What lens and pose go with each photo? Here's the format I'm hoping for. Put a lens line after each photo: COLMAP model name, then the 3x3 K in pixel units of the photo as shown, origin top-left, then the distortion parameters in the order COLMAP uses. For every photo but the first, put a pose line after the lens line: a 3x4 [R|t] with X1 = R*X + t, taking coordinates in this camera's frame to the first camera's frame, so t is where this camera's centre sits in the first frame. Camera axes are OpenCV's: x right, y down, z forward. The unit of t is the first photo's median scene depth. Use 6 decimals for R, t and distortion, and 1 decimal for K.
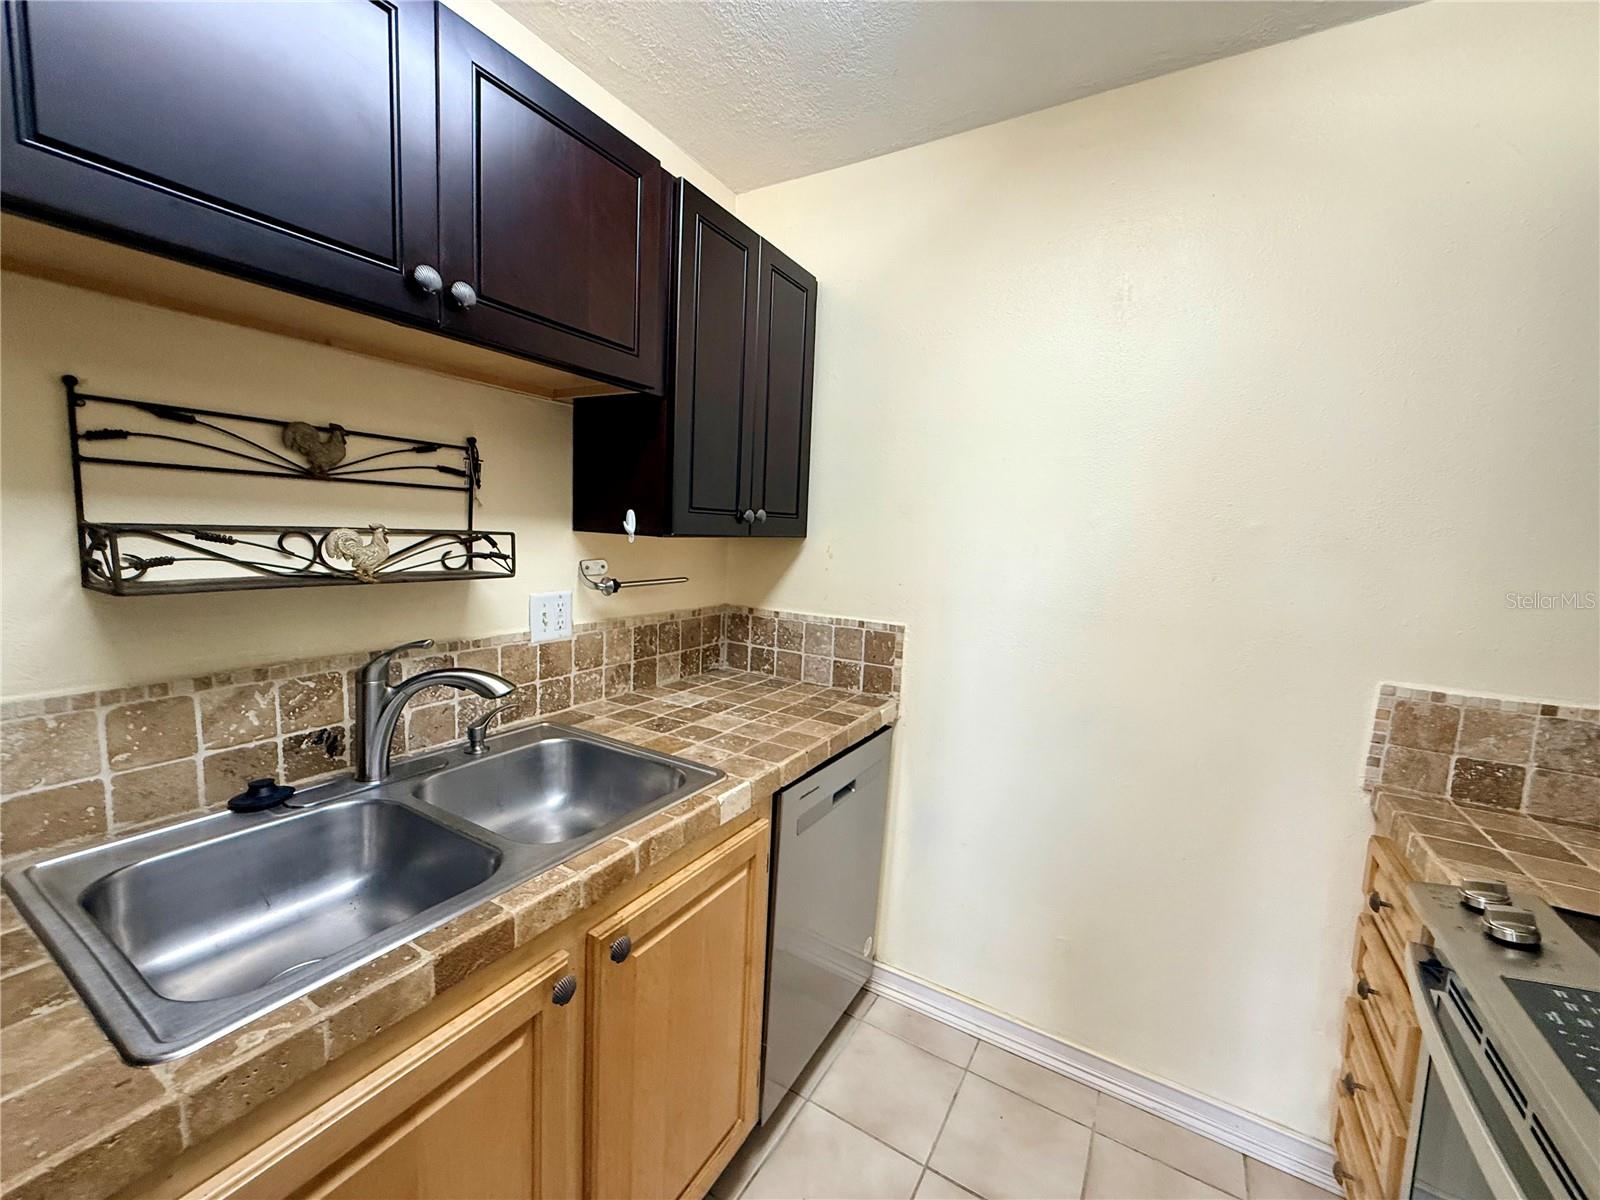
lens RADIAL K [[637.5, 0, 798.2], [0, 637.5, 599.3], [0, 0, 1]] dist [0.000020, 0.000155]
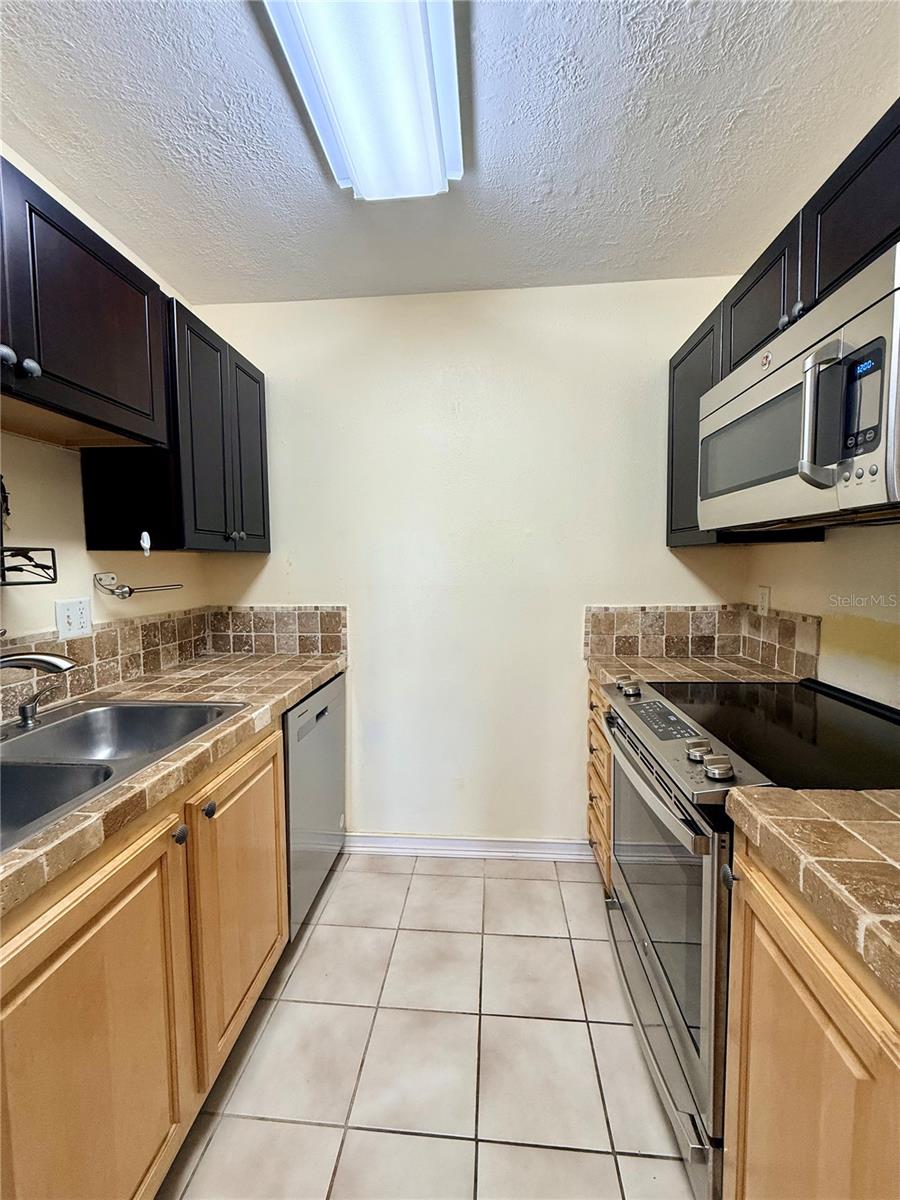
lens RADIAL K [[478.1, 0, 450.0], [0, 478.1, 600.0], [0, 0, 1]] dist [0.000020, 0.000155]
pose [[0.897187, -0.083515, 0.433682, -0.127893], [0.093658, 0.995602, -0.002032, 0.062932], [-0.431605, 0.042441, 0.901064, -0.176964]]
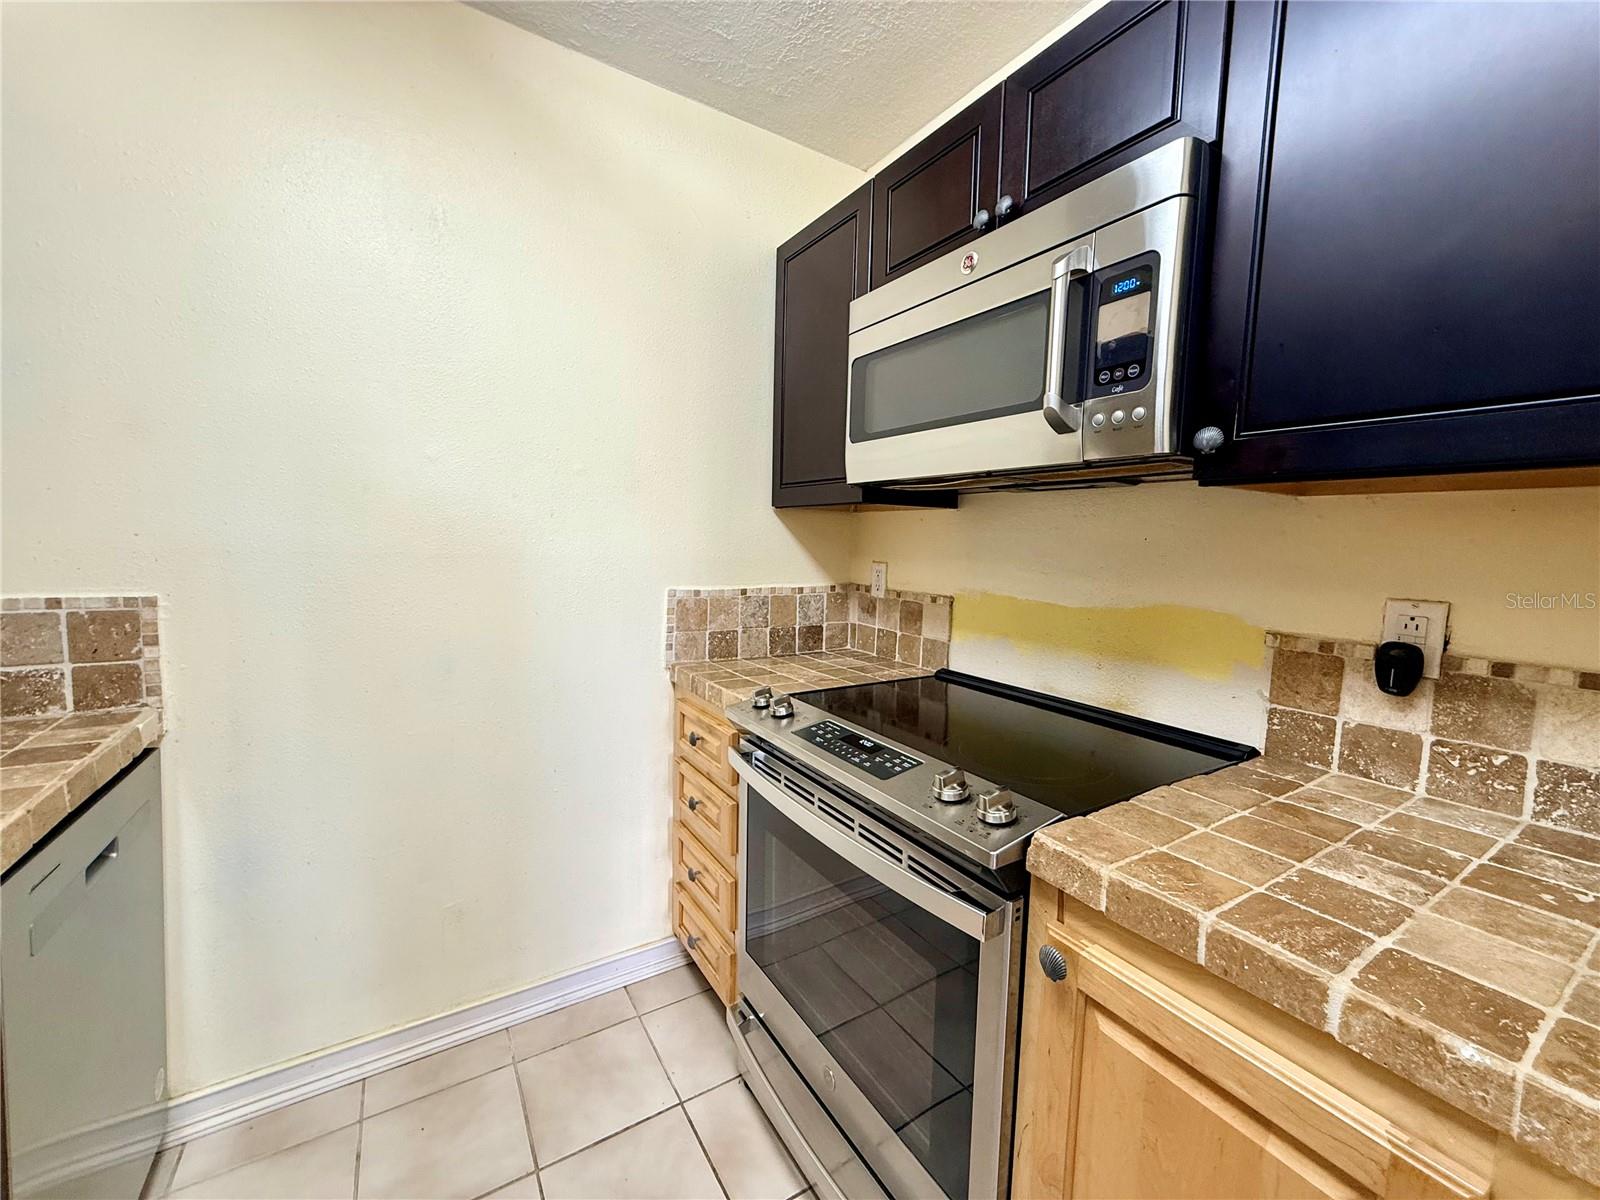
lens RADIAL K [[637.5, 0, 798.2], [0, 637.5, 599.3], [0, 0, 1]] dist [0.000020, 0.000155]
pose [[0.454468, -0.109251, 0.884038, -0.143675], [0.085775, 0.993206, 0.078647, 0.059317], [-0.886624, 0.040086, 0.460751, 0.103297]]
